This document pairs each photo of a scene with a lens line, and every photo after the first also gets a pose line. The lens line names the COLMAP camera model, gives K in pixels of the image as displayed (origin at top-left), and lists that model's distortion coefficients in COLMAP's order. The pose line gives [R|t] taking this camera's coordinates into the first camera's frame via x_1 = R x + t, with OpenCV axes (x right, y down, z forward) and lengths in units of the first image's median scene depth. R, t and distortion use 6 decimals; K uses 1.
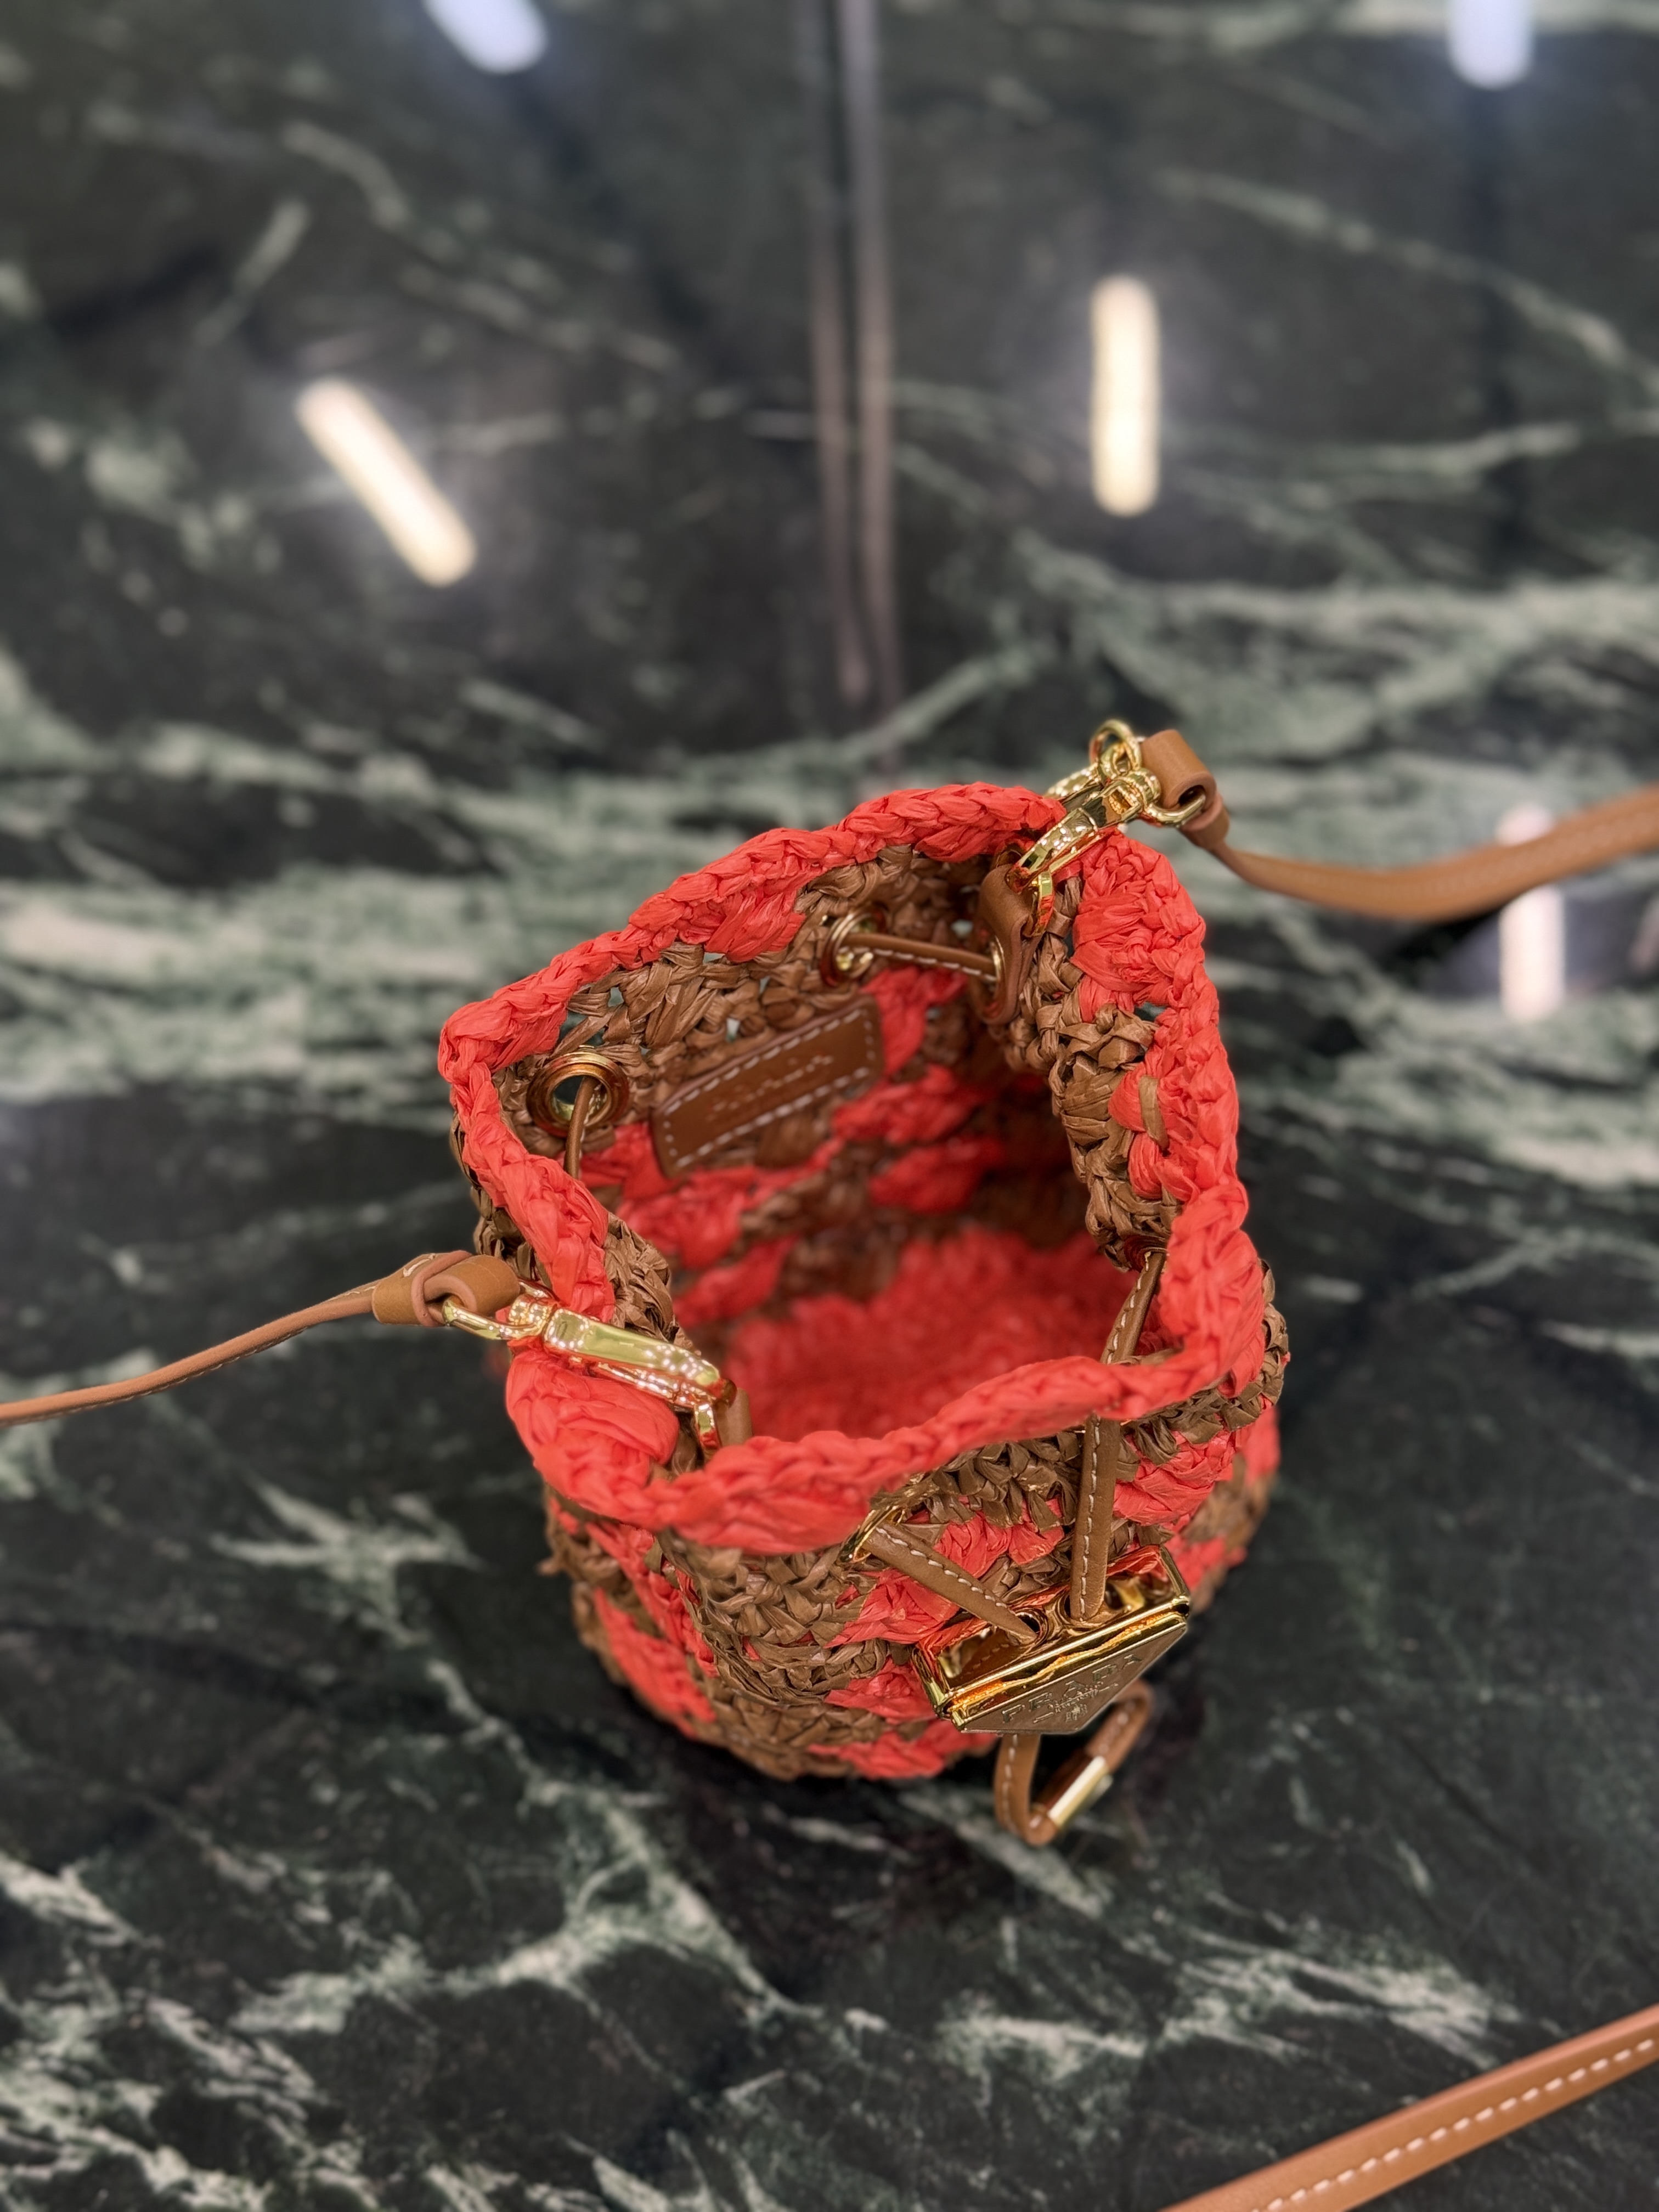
lens RADIAL K [[3163.7, 0, 835.7], [0, 3163.7, 1138.8], [0, 0, 1]] dist [0.221953, -0.657905]
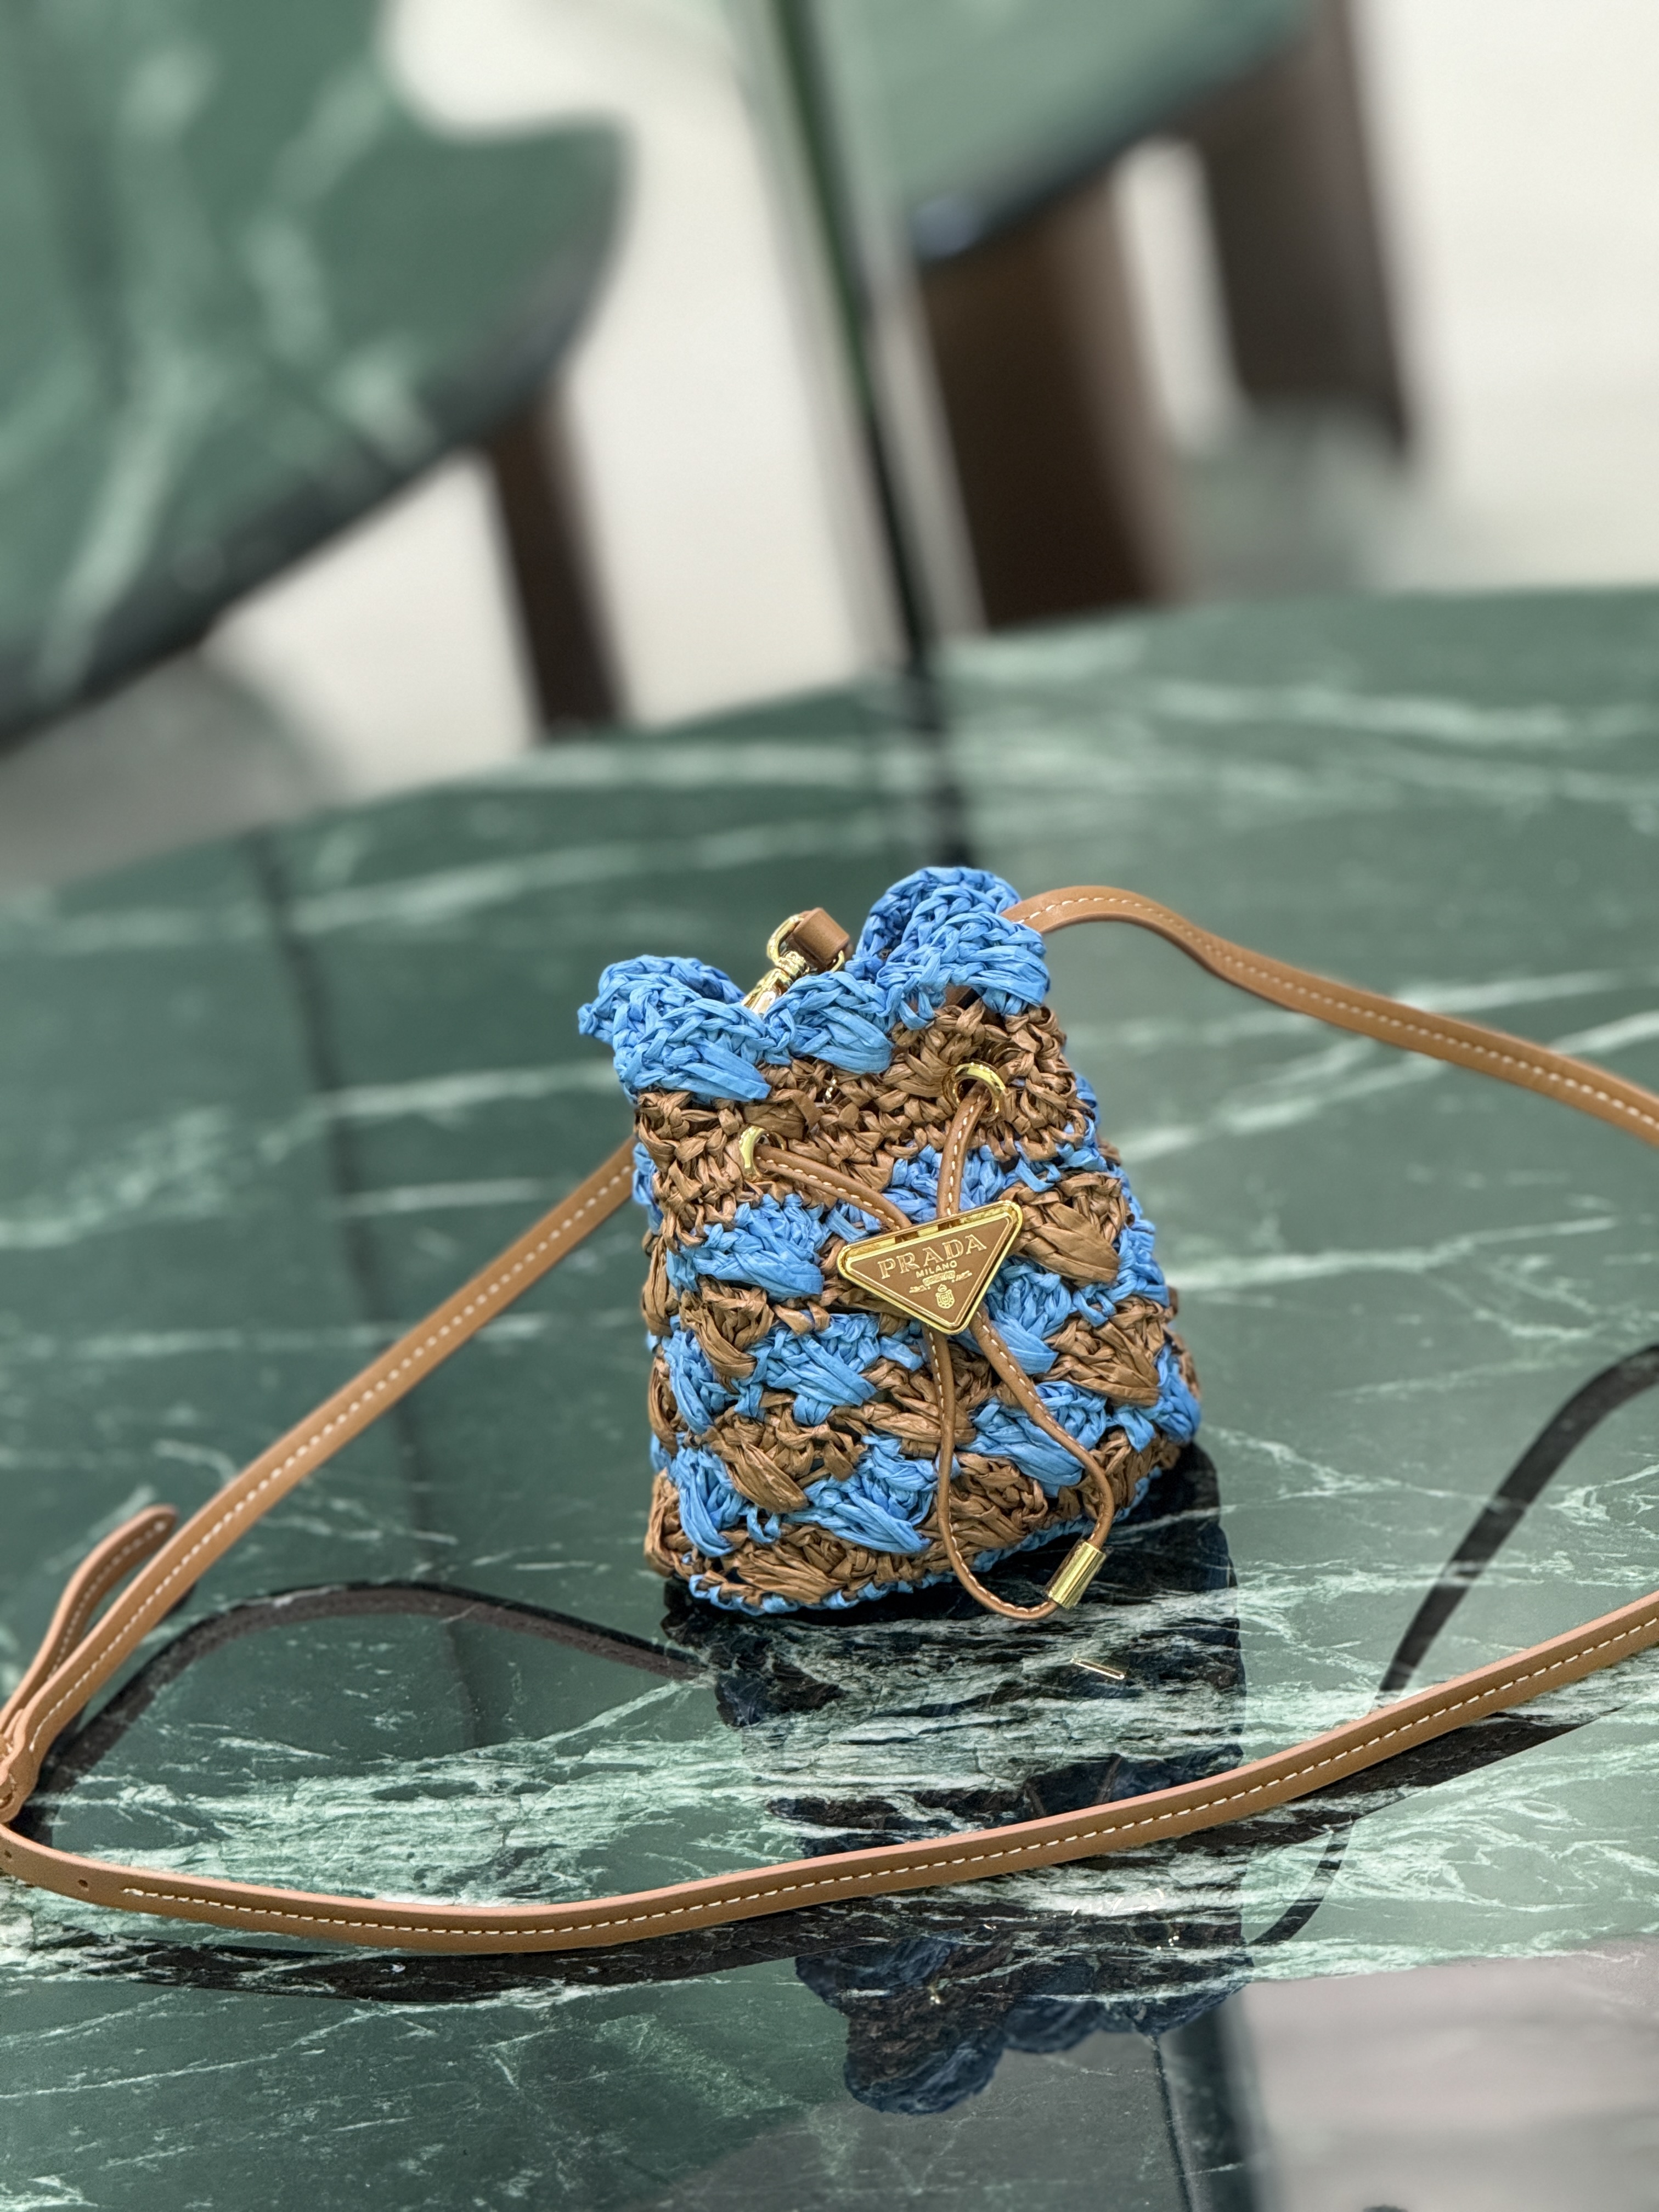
lens RADIAL K [[8116.3, 0, 829.5], [0, 8116.3, 1106.0], [0, 0, 1]] dist [0.241657, 1.569877]
pose [[0.979826, -0.083270, -0.181680, 0.688630], [-0.045669, 0.791724, -0.609169, 1.543917], [0.194566, 0.605176, 0.771949, -1.405869]]
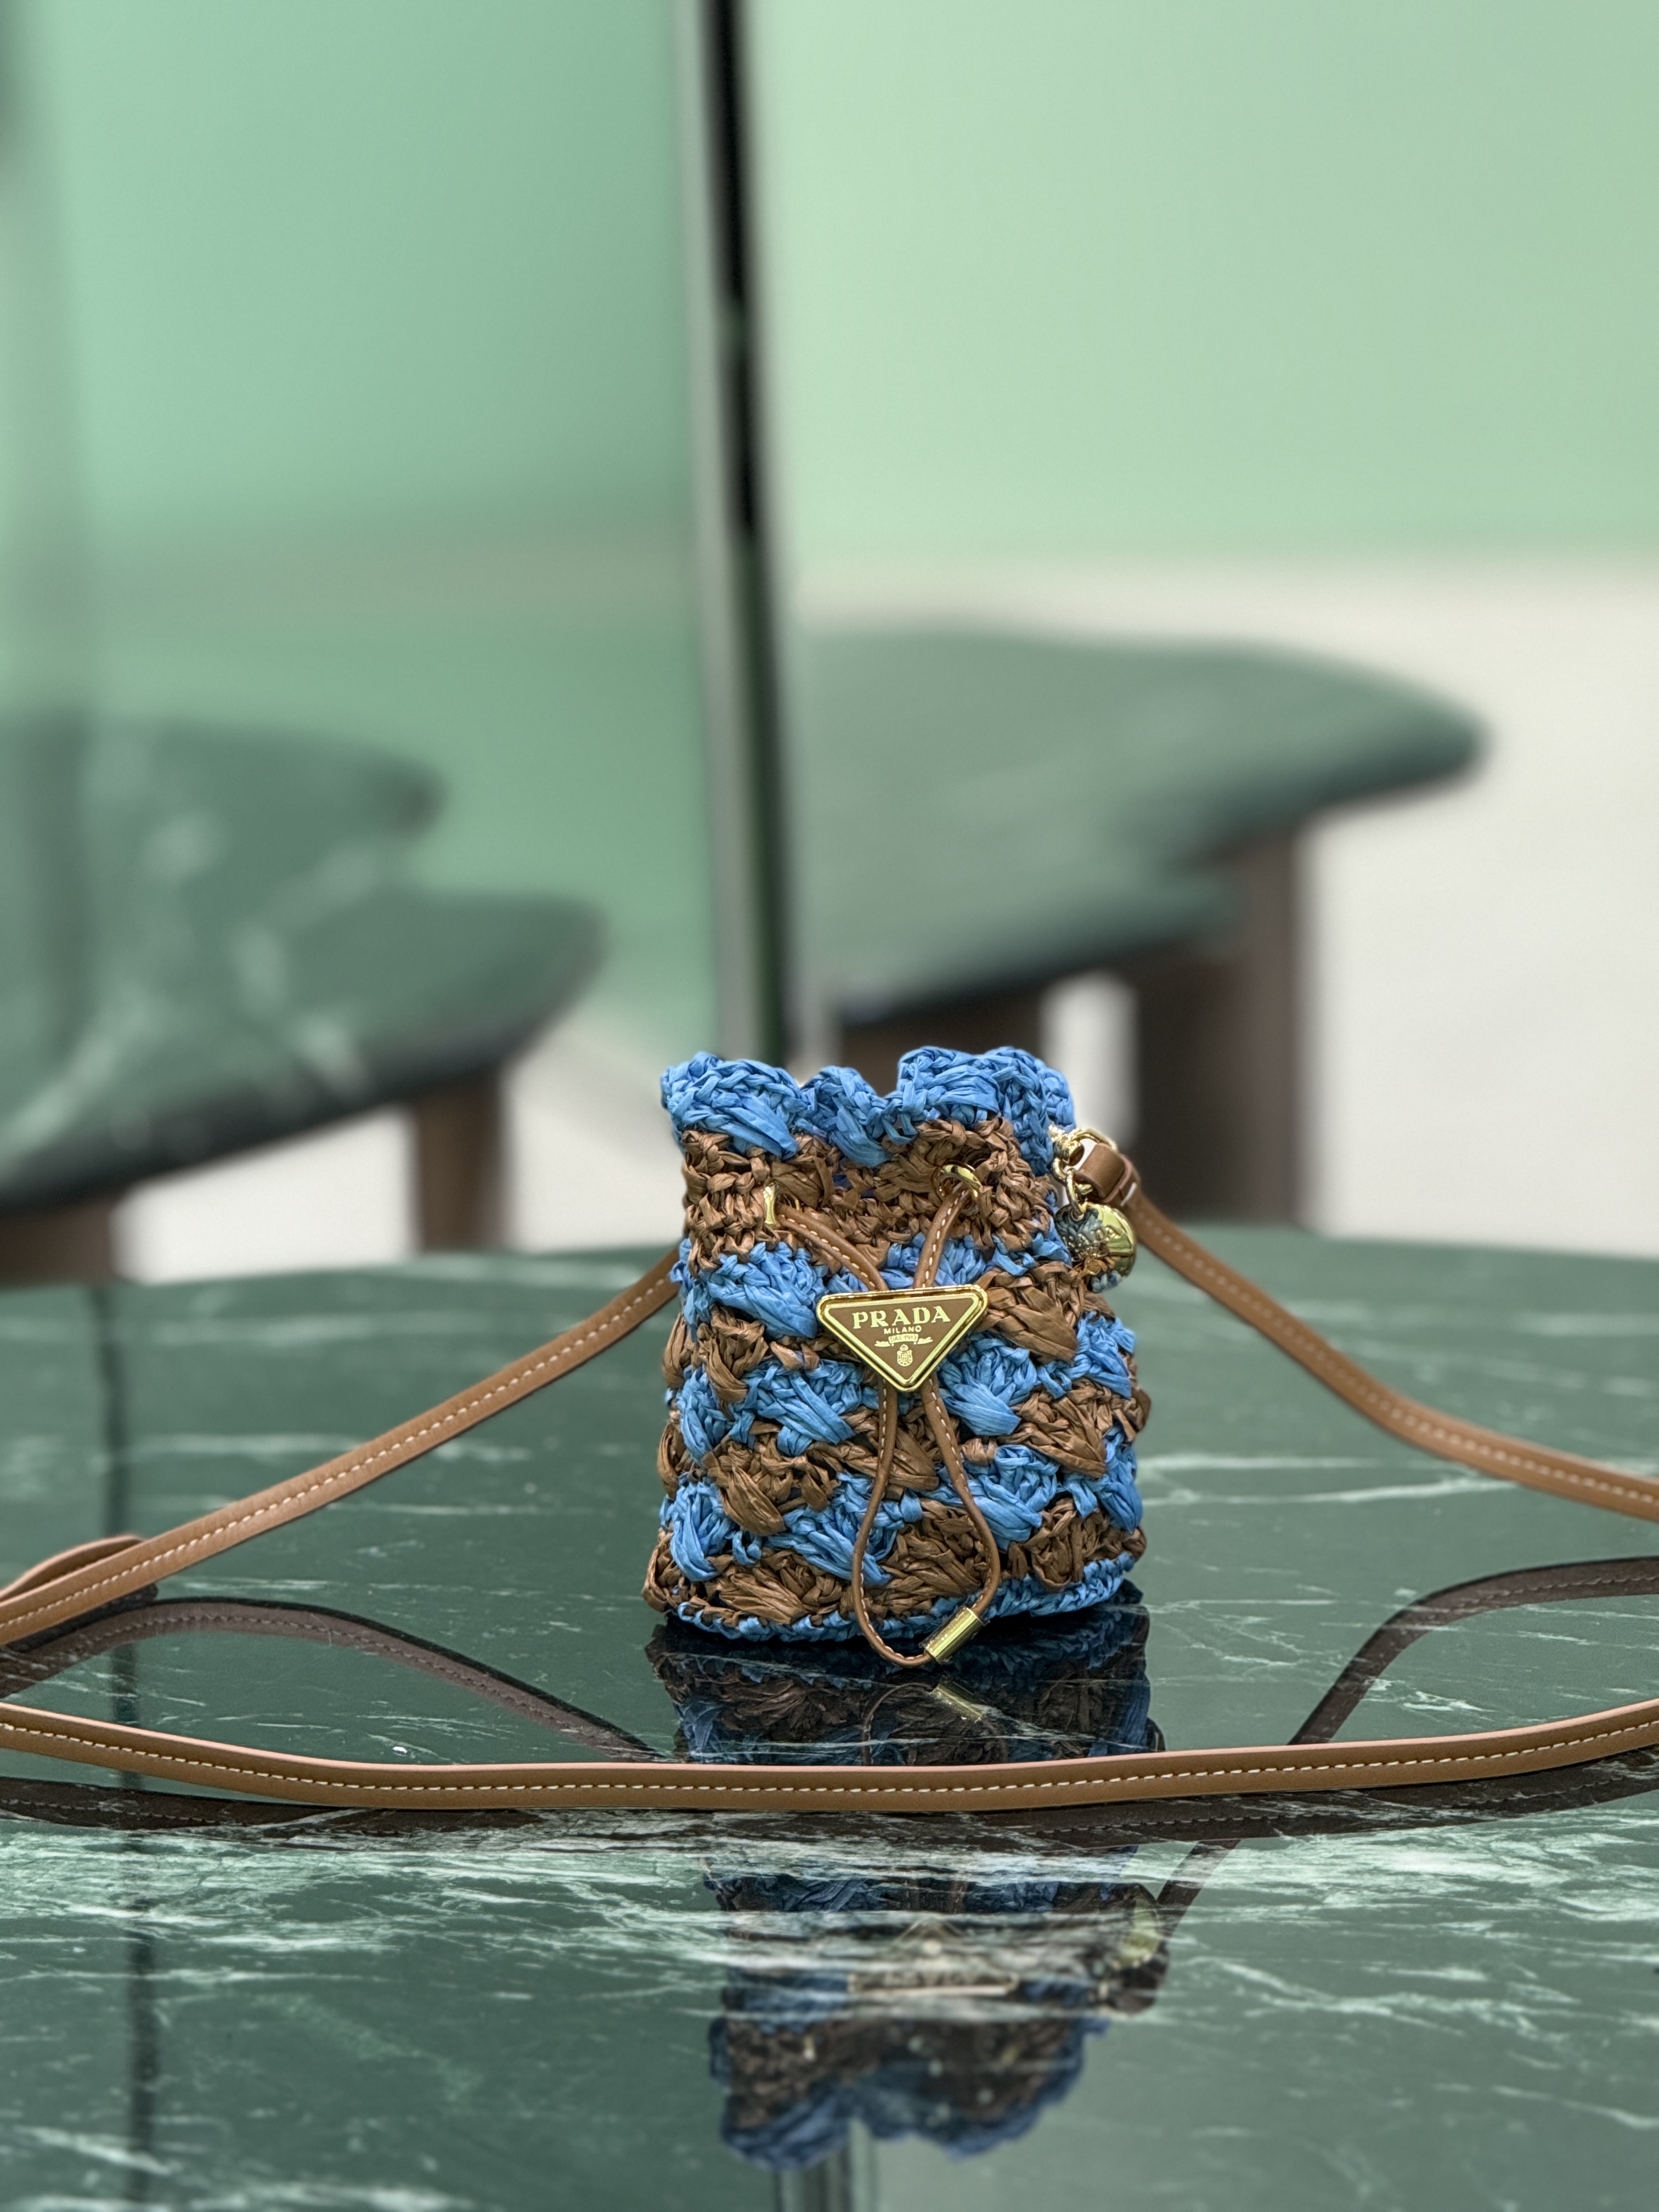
lens RADIAL K [[8116.3, 0, 829.5], [0, 8116.3, 1106.0], [0, 0, 1]] dist [0.241657, 1.569877]
pose [[0.983983, 0.032459, -0.175283, 0.789137], [-0.156656, 0.626681, -0.763367, 2.126188], [0.085069, 0.778599, 0.621729, -1.129364]]
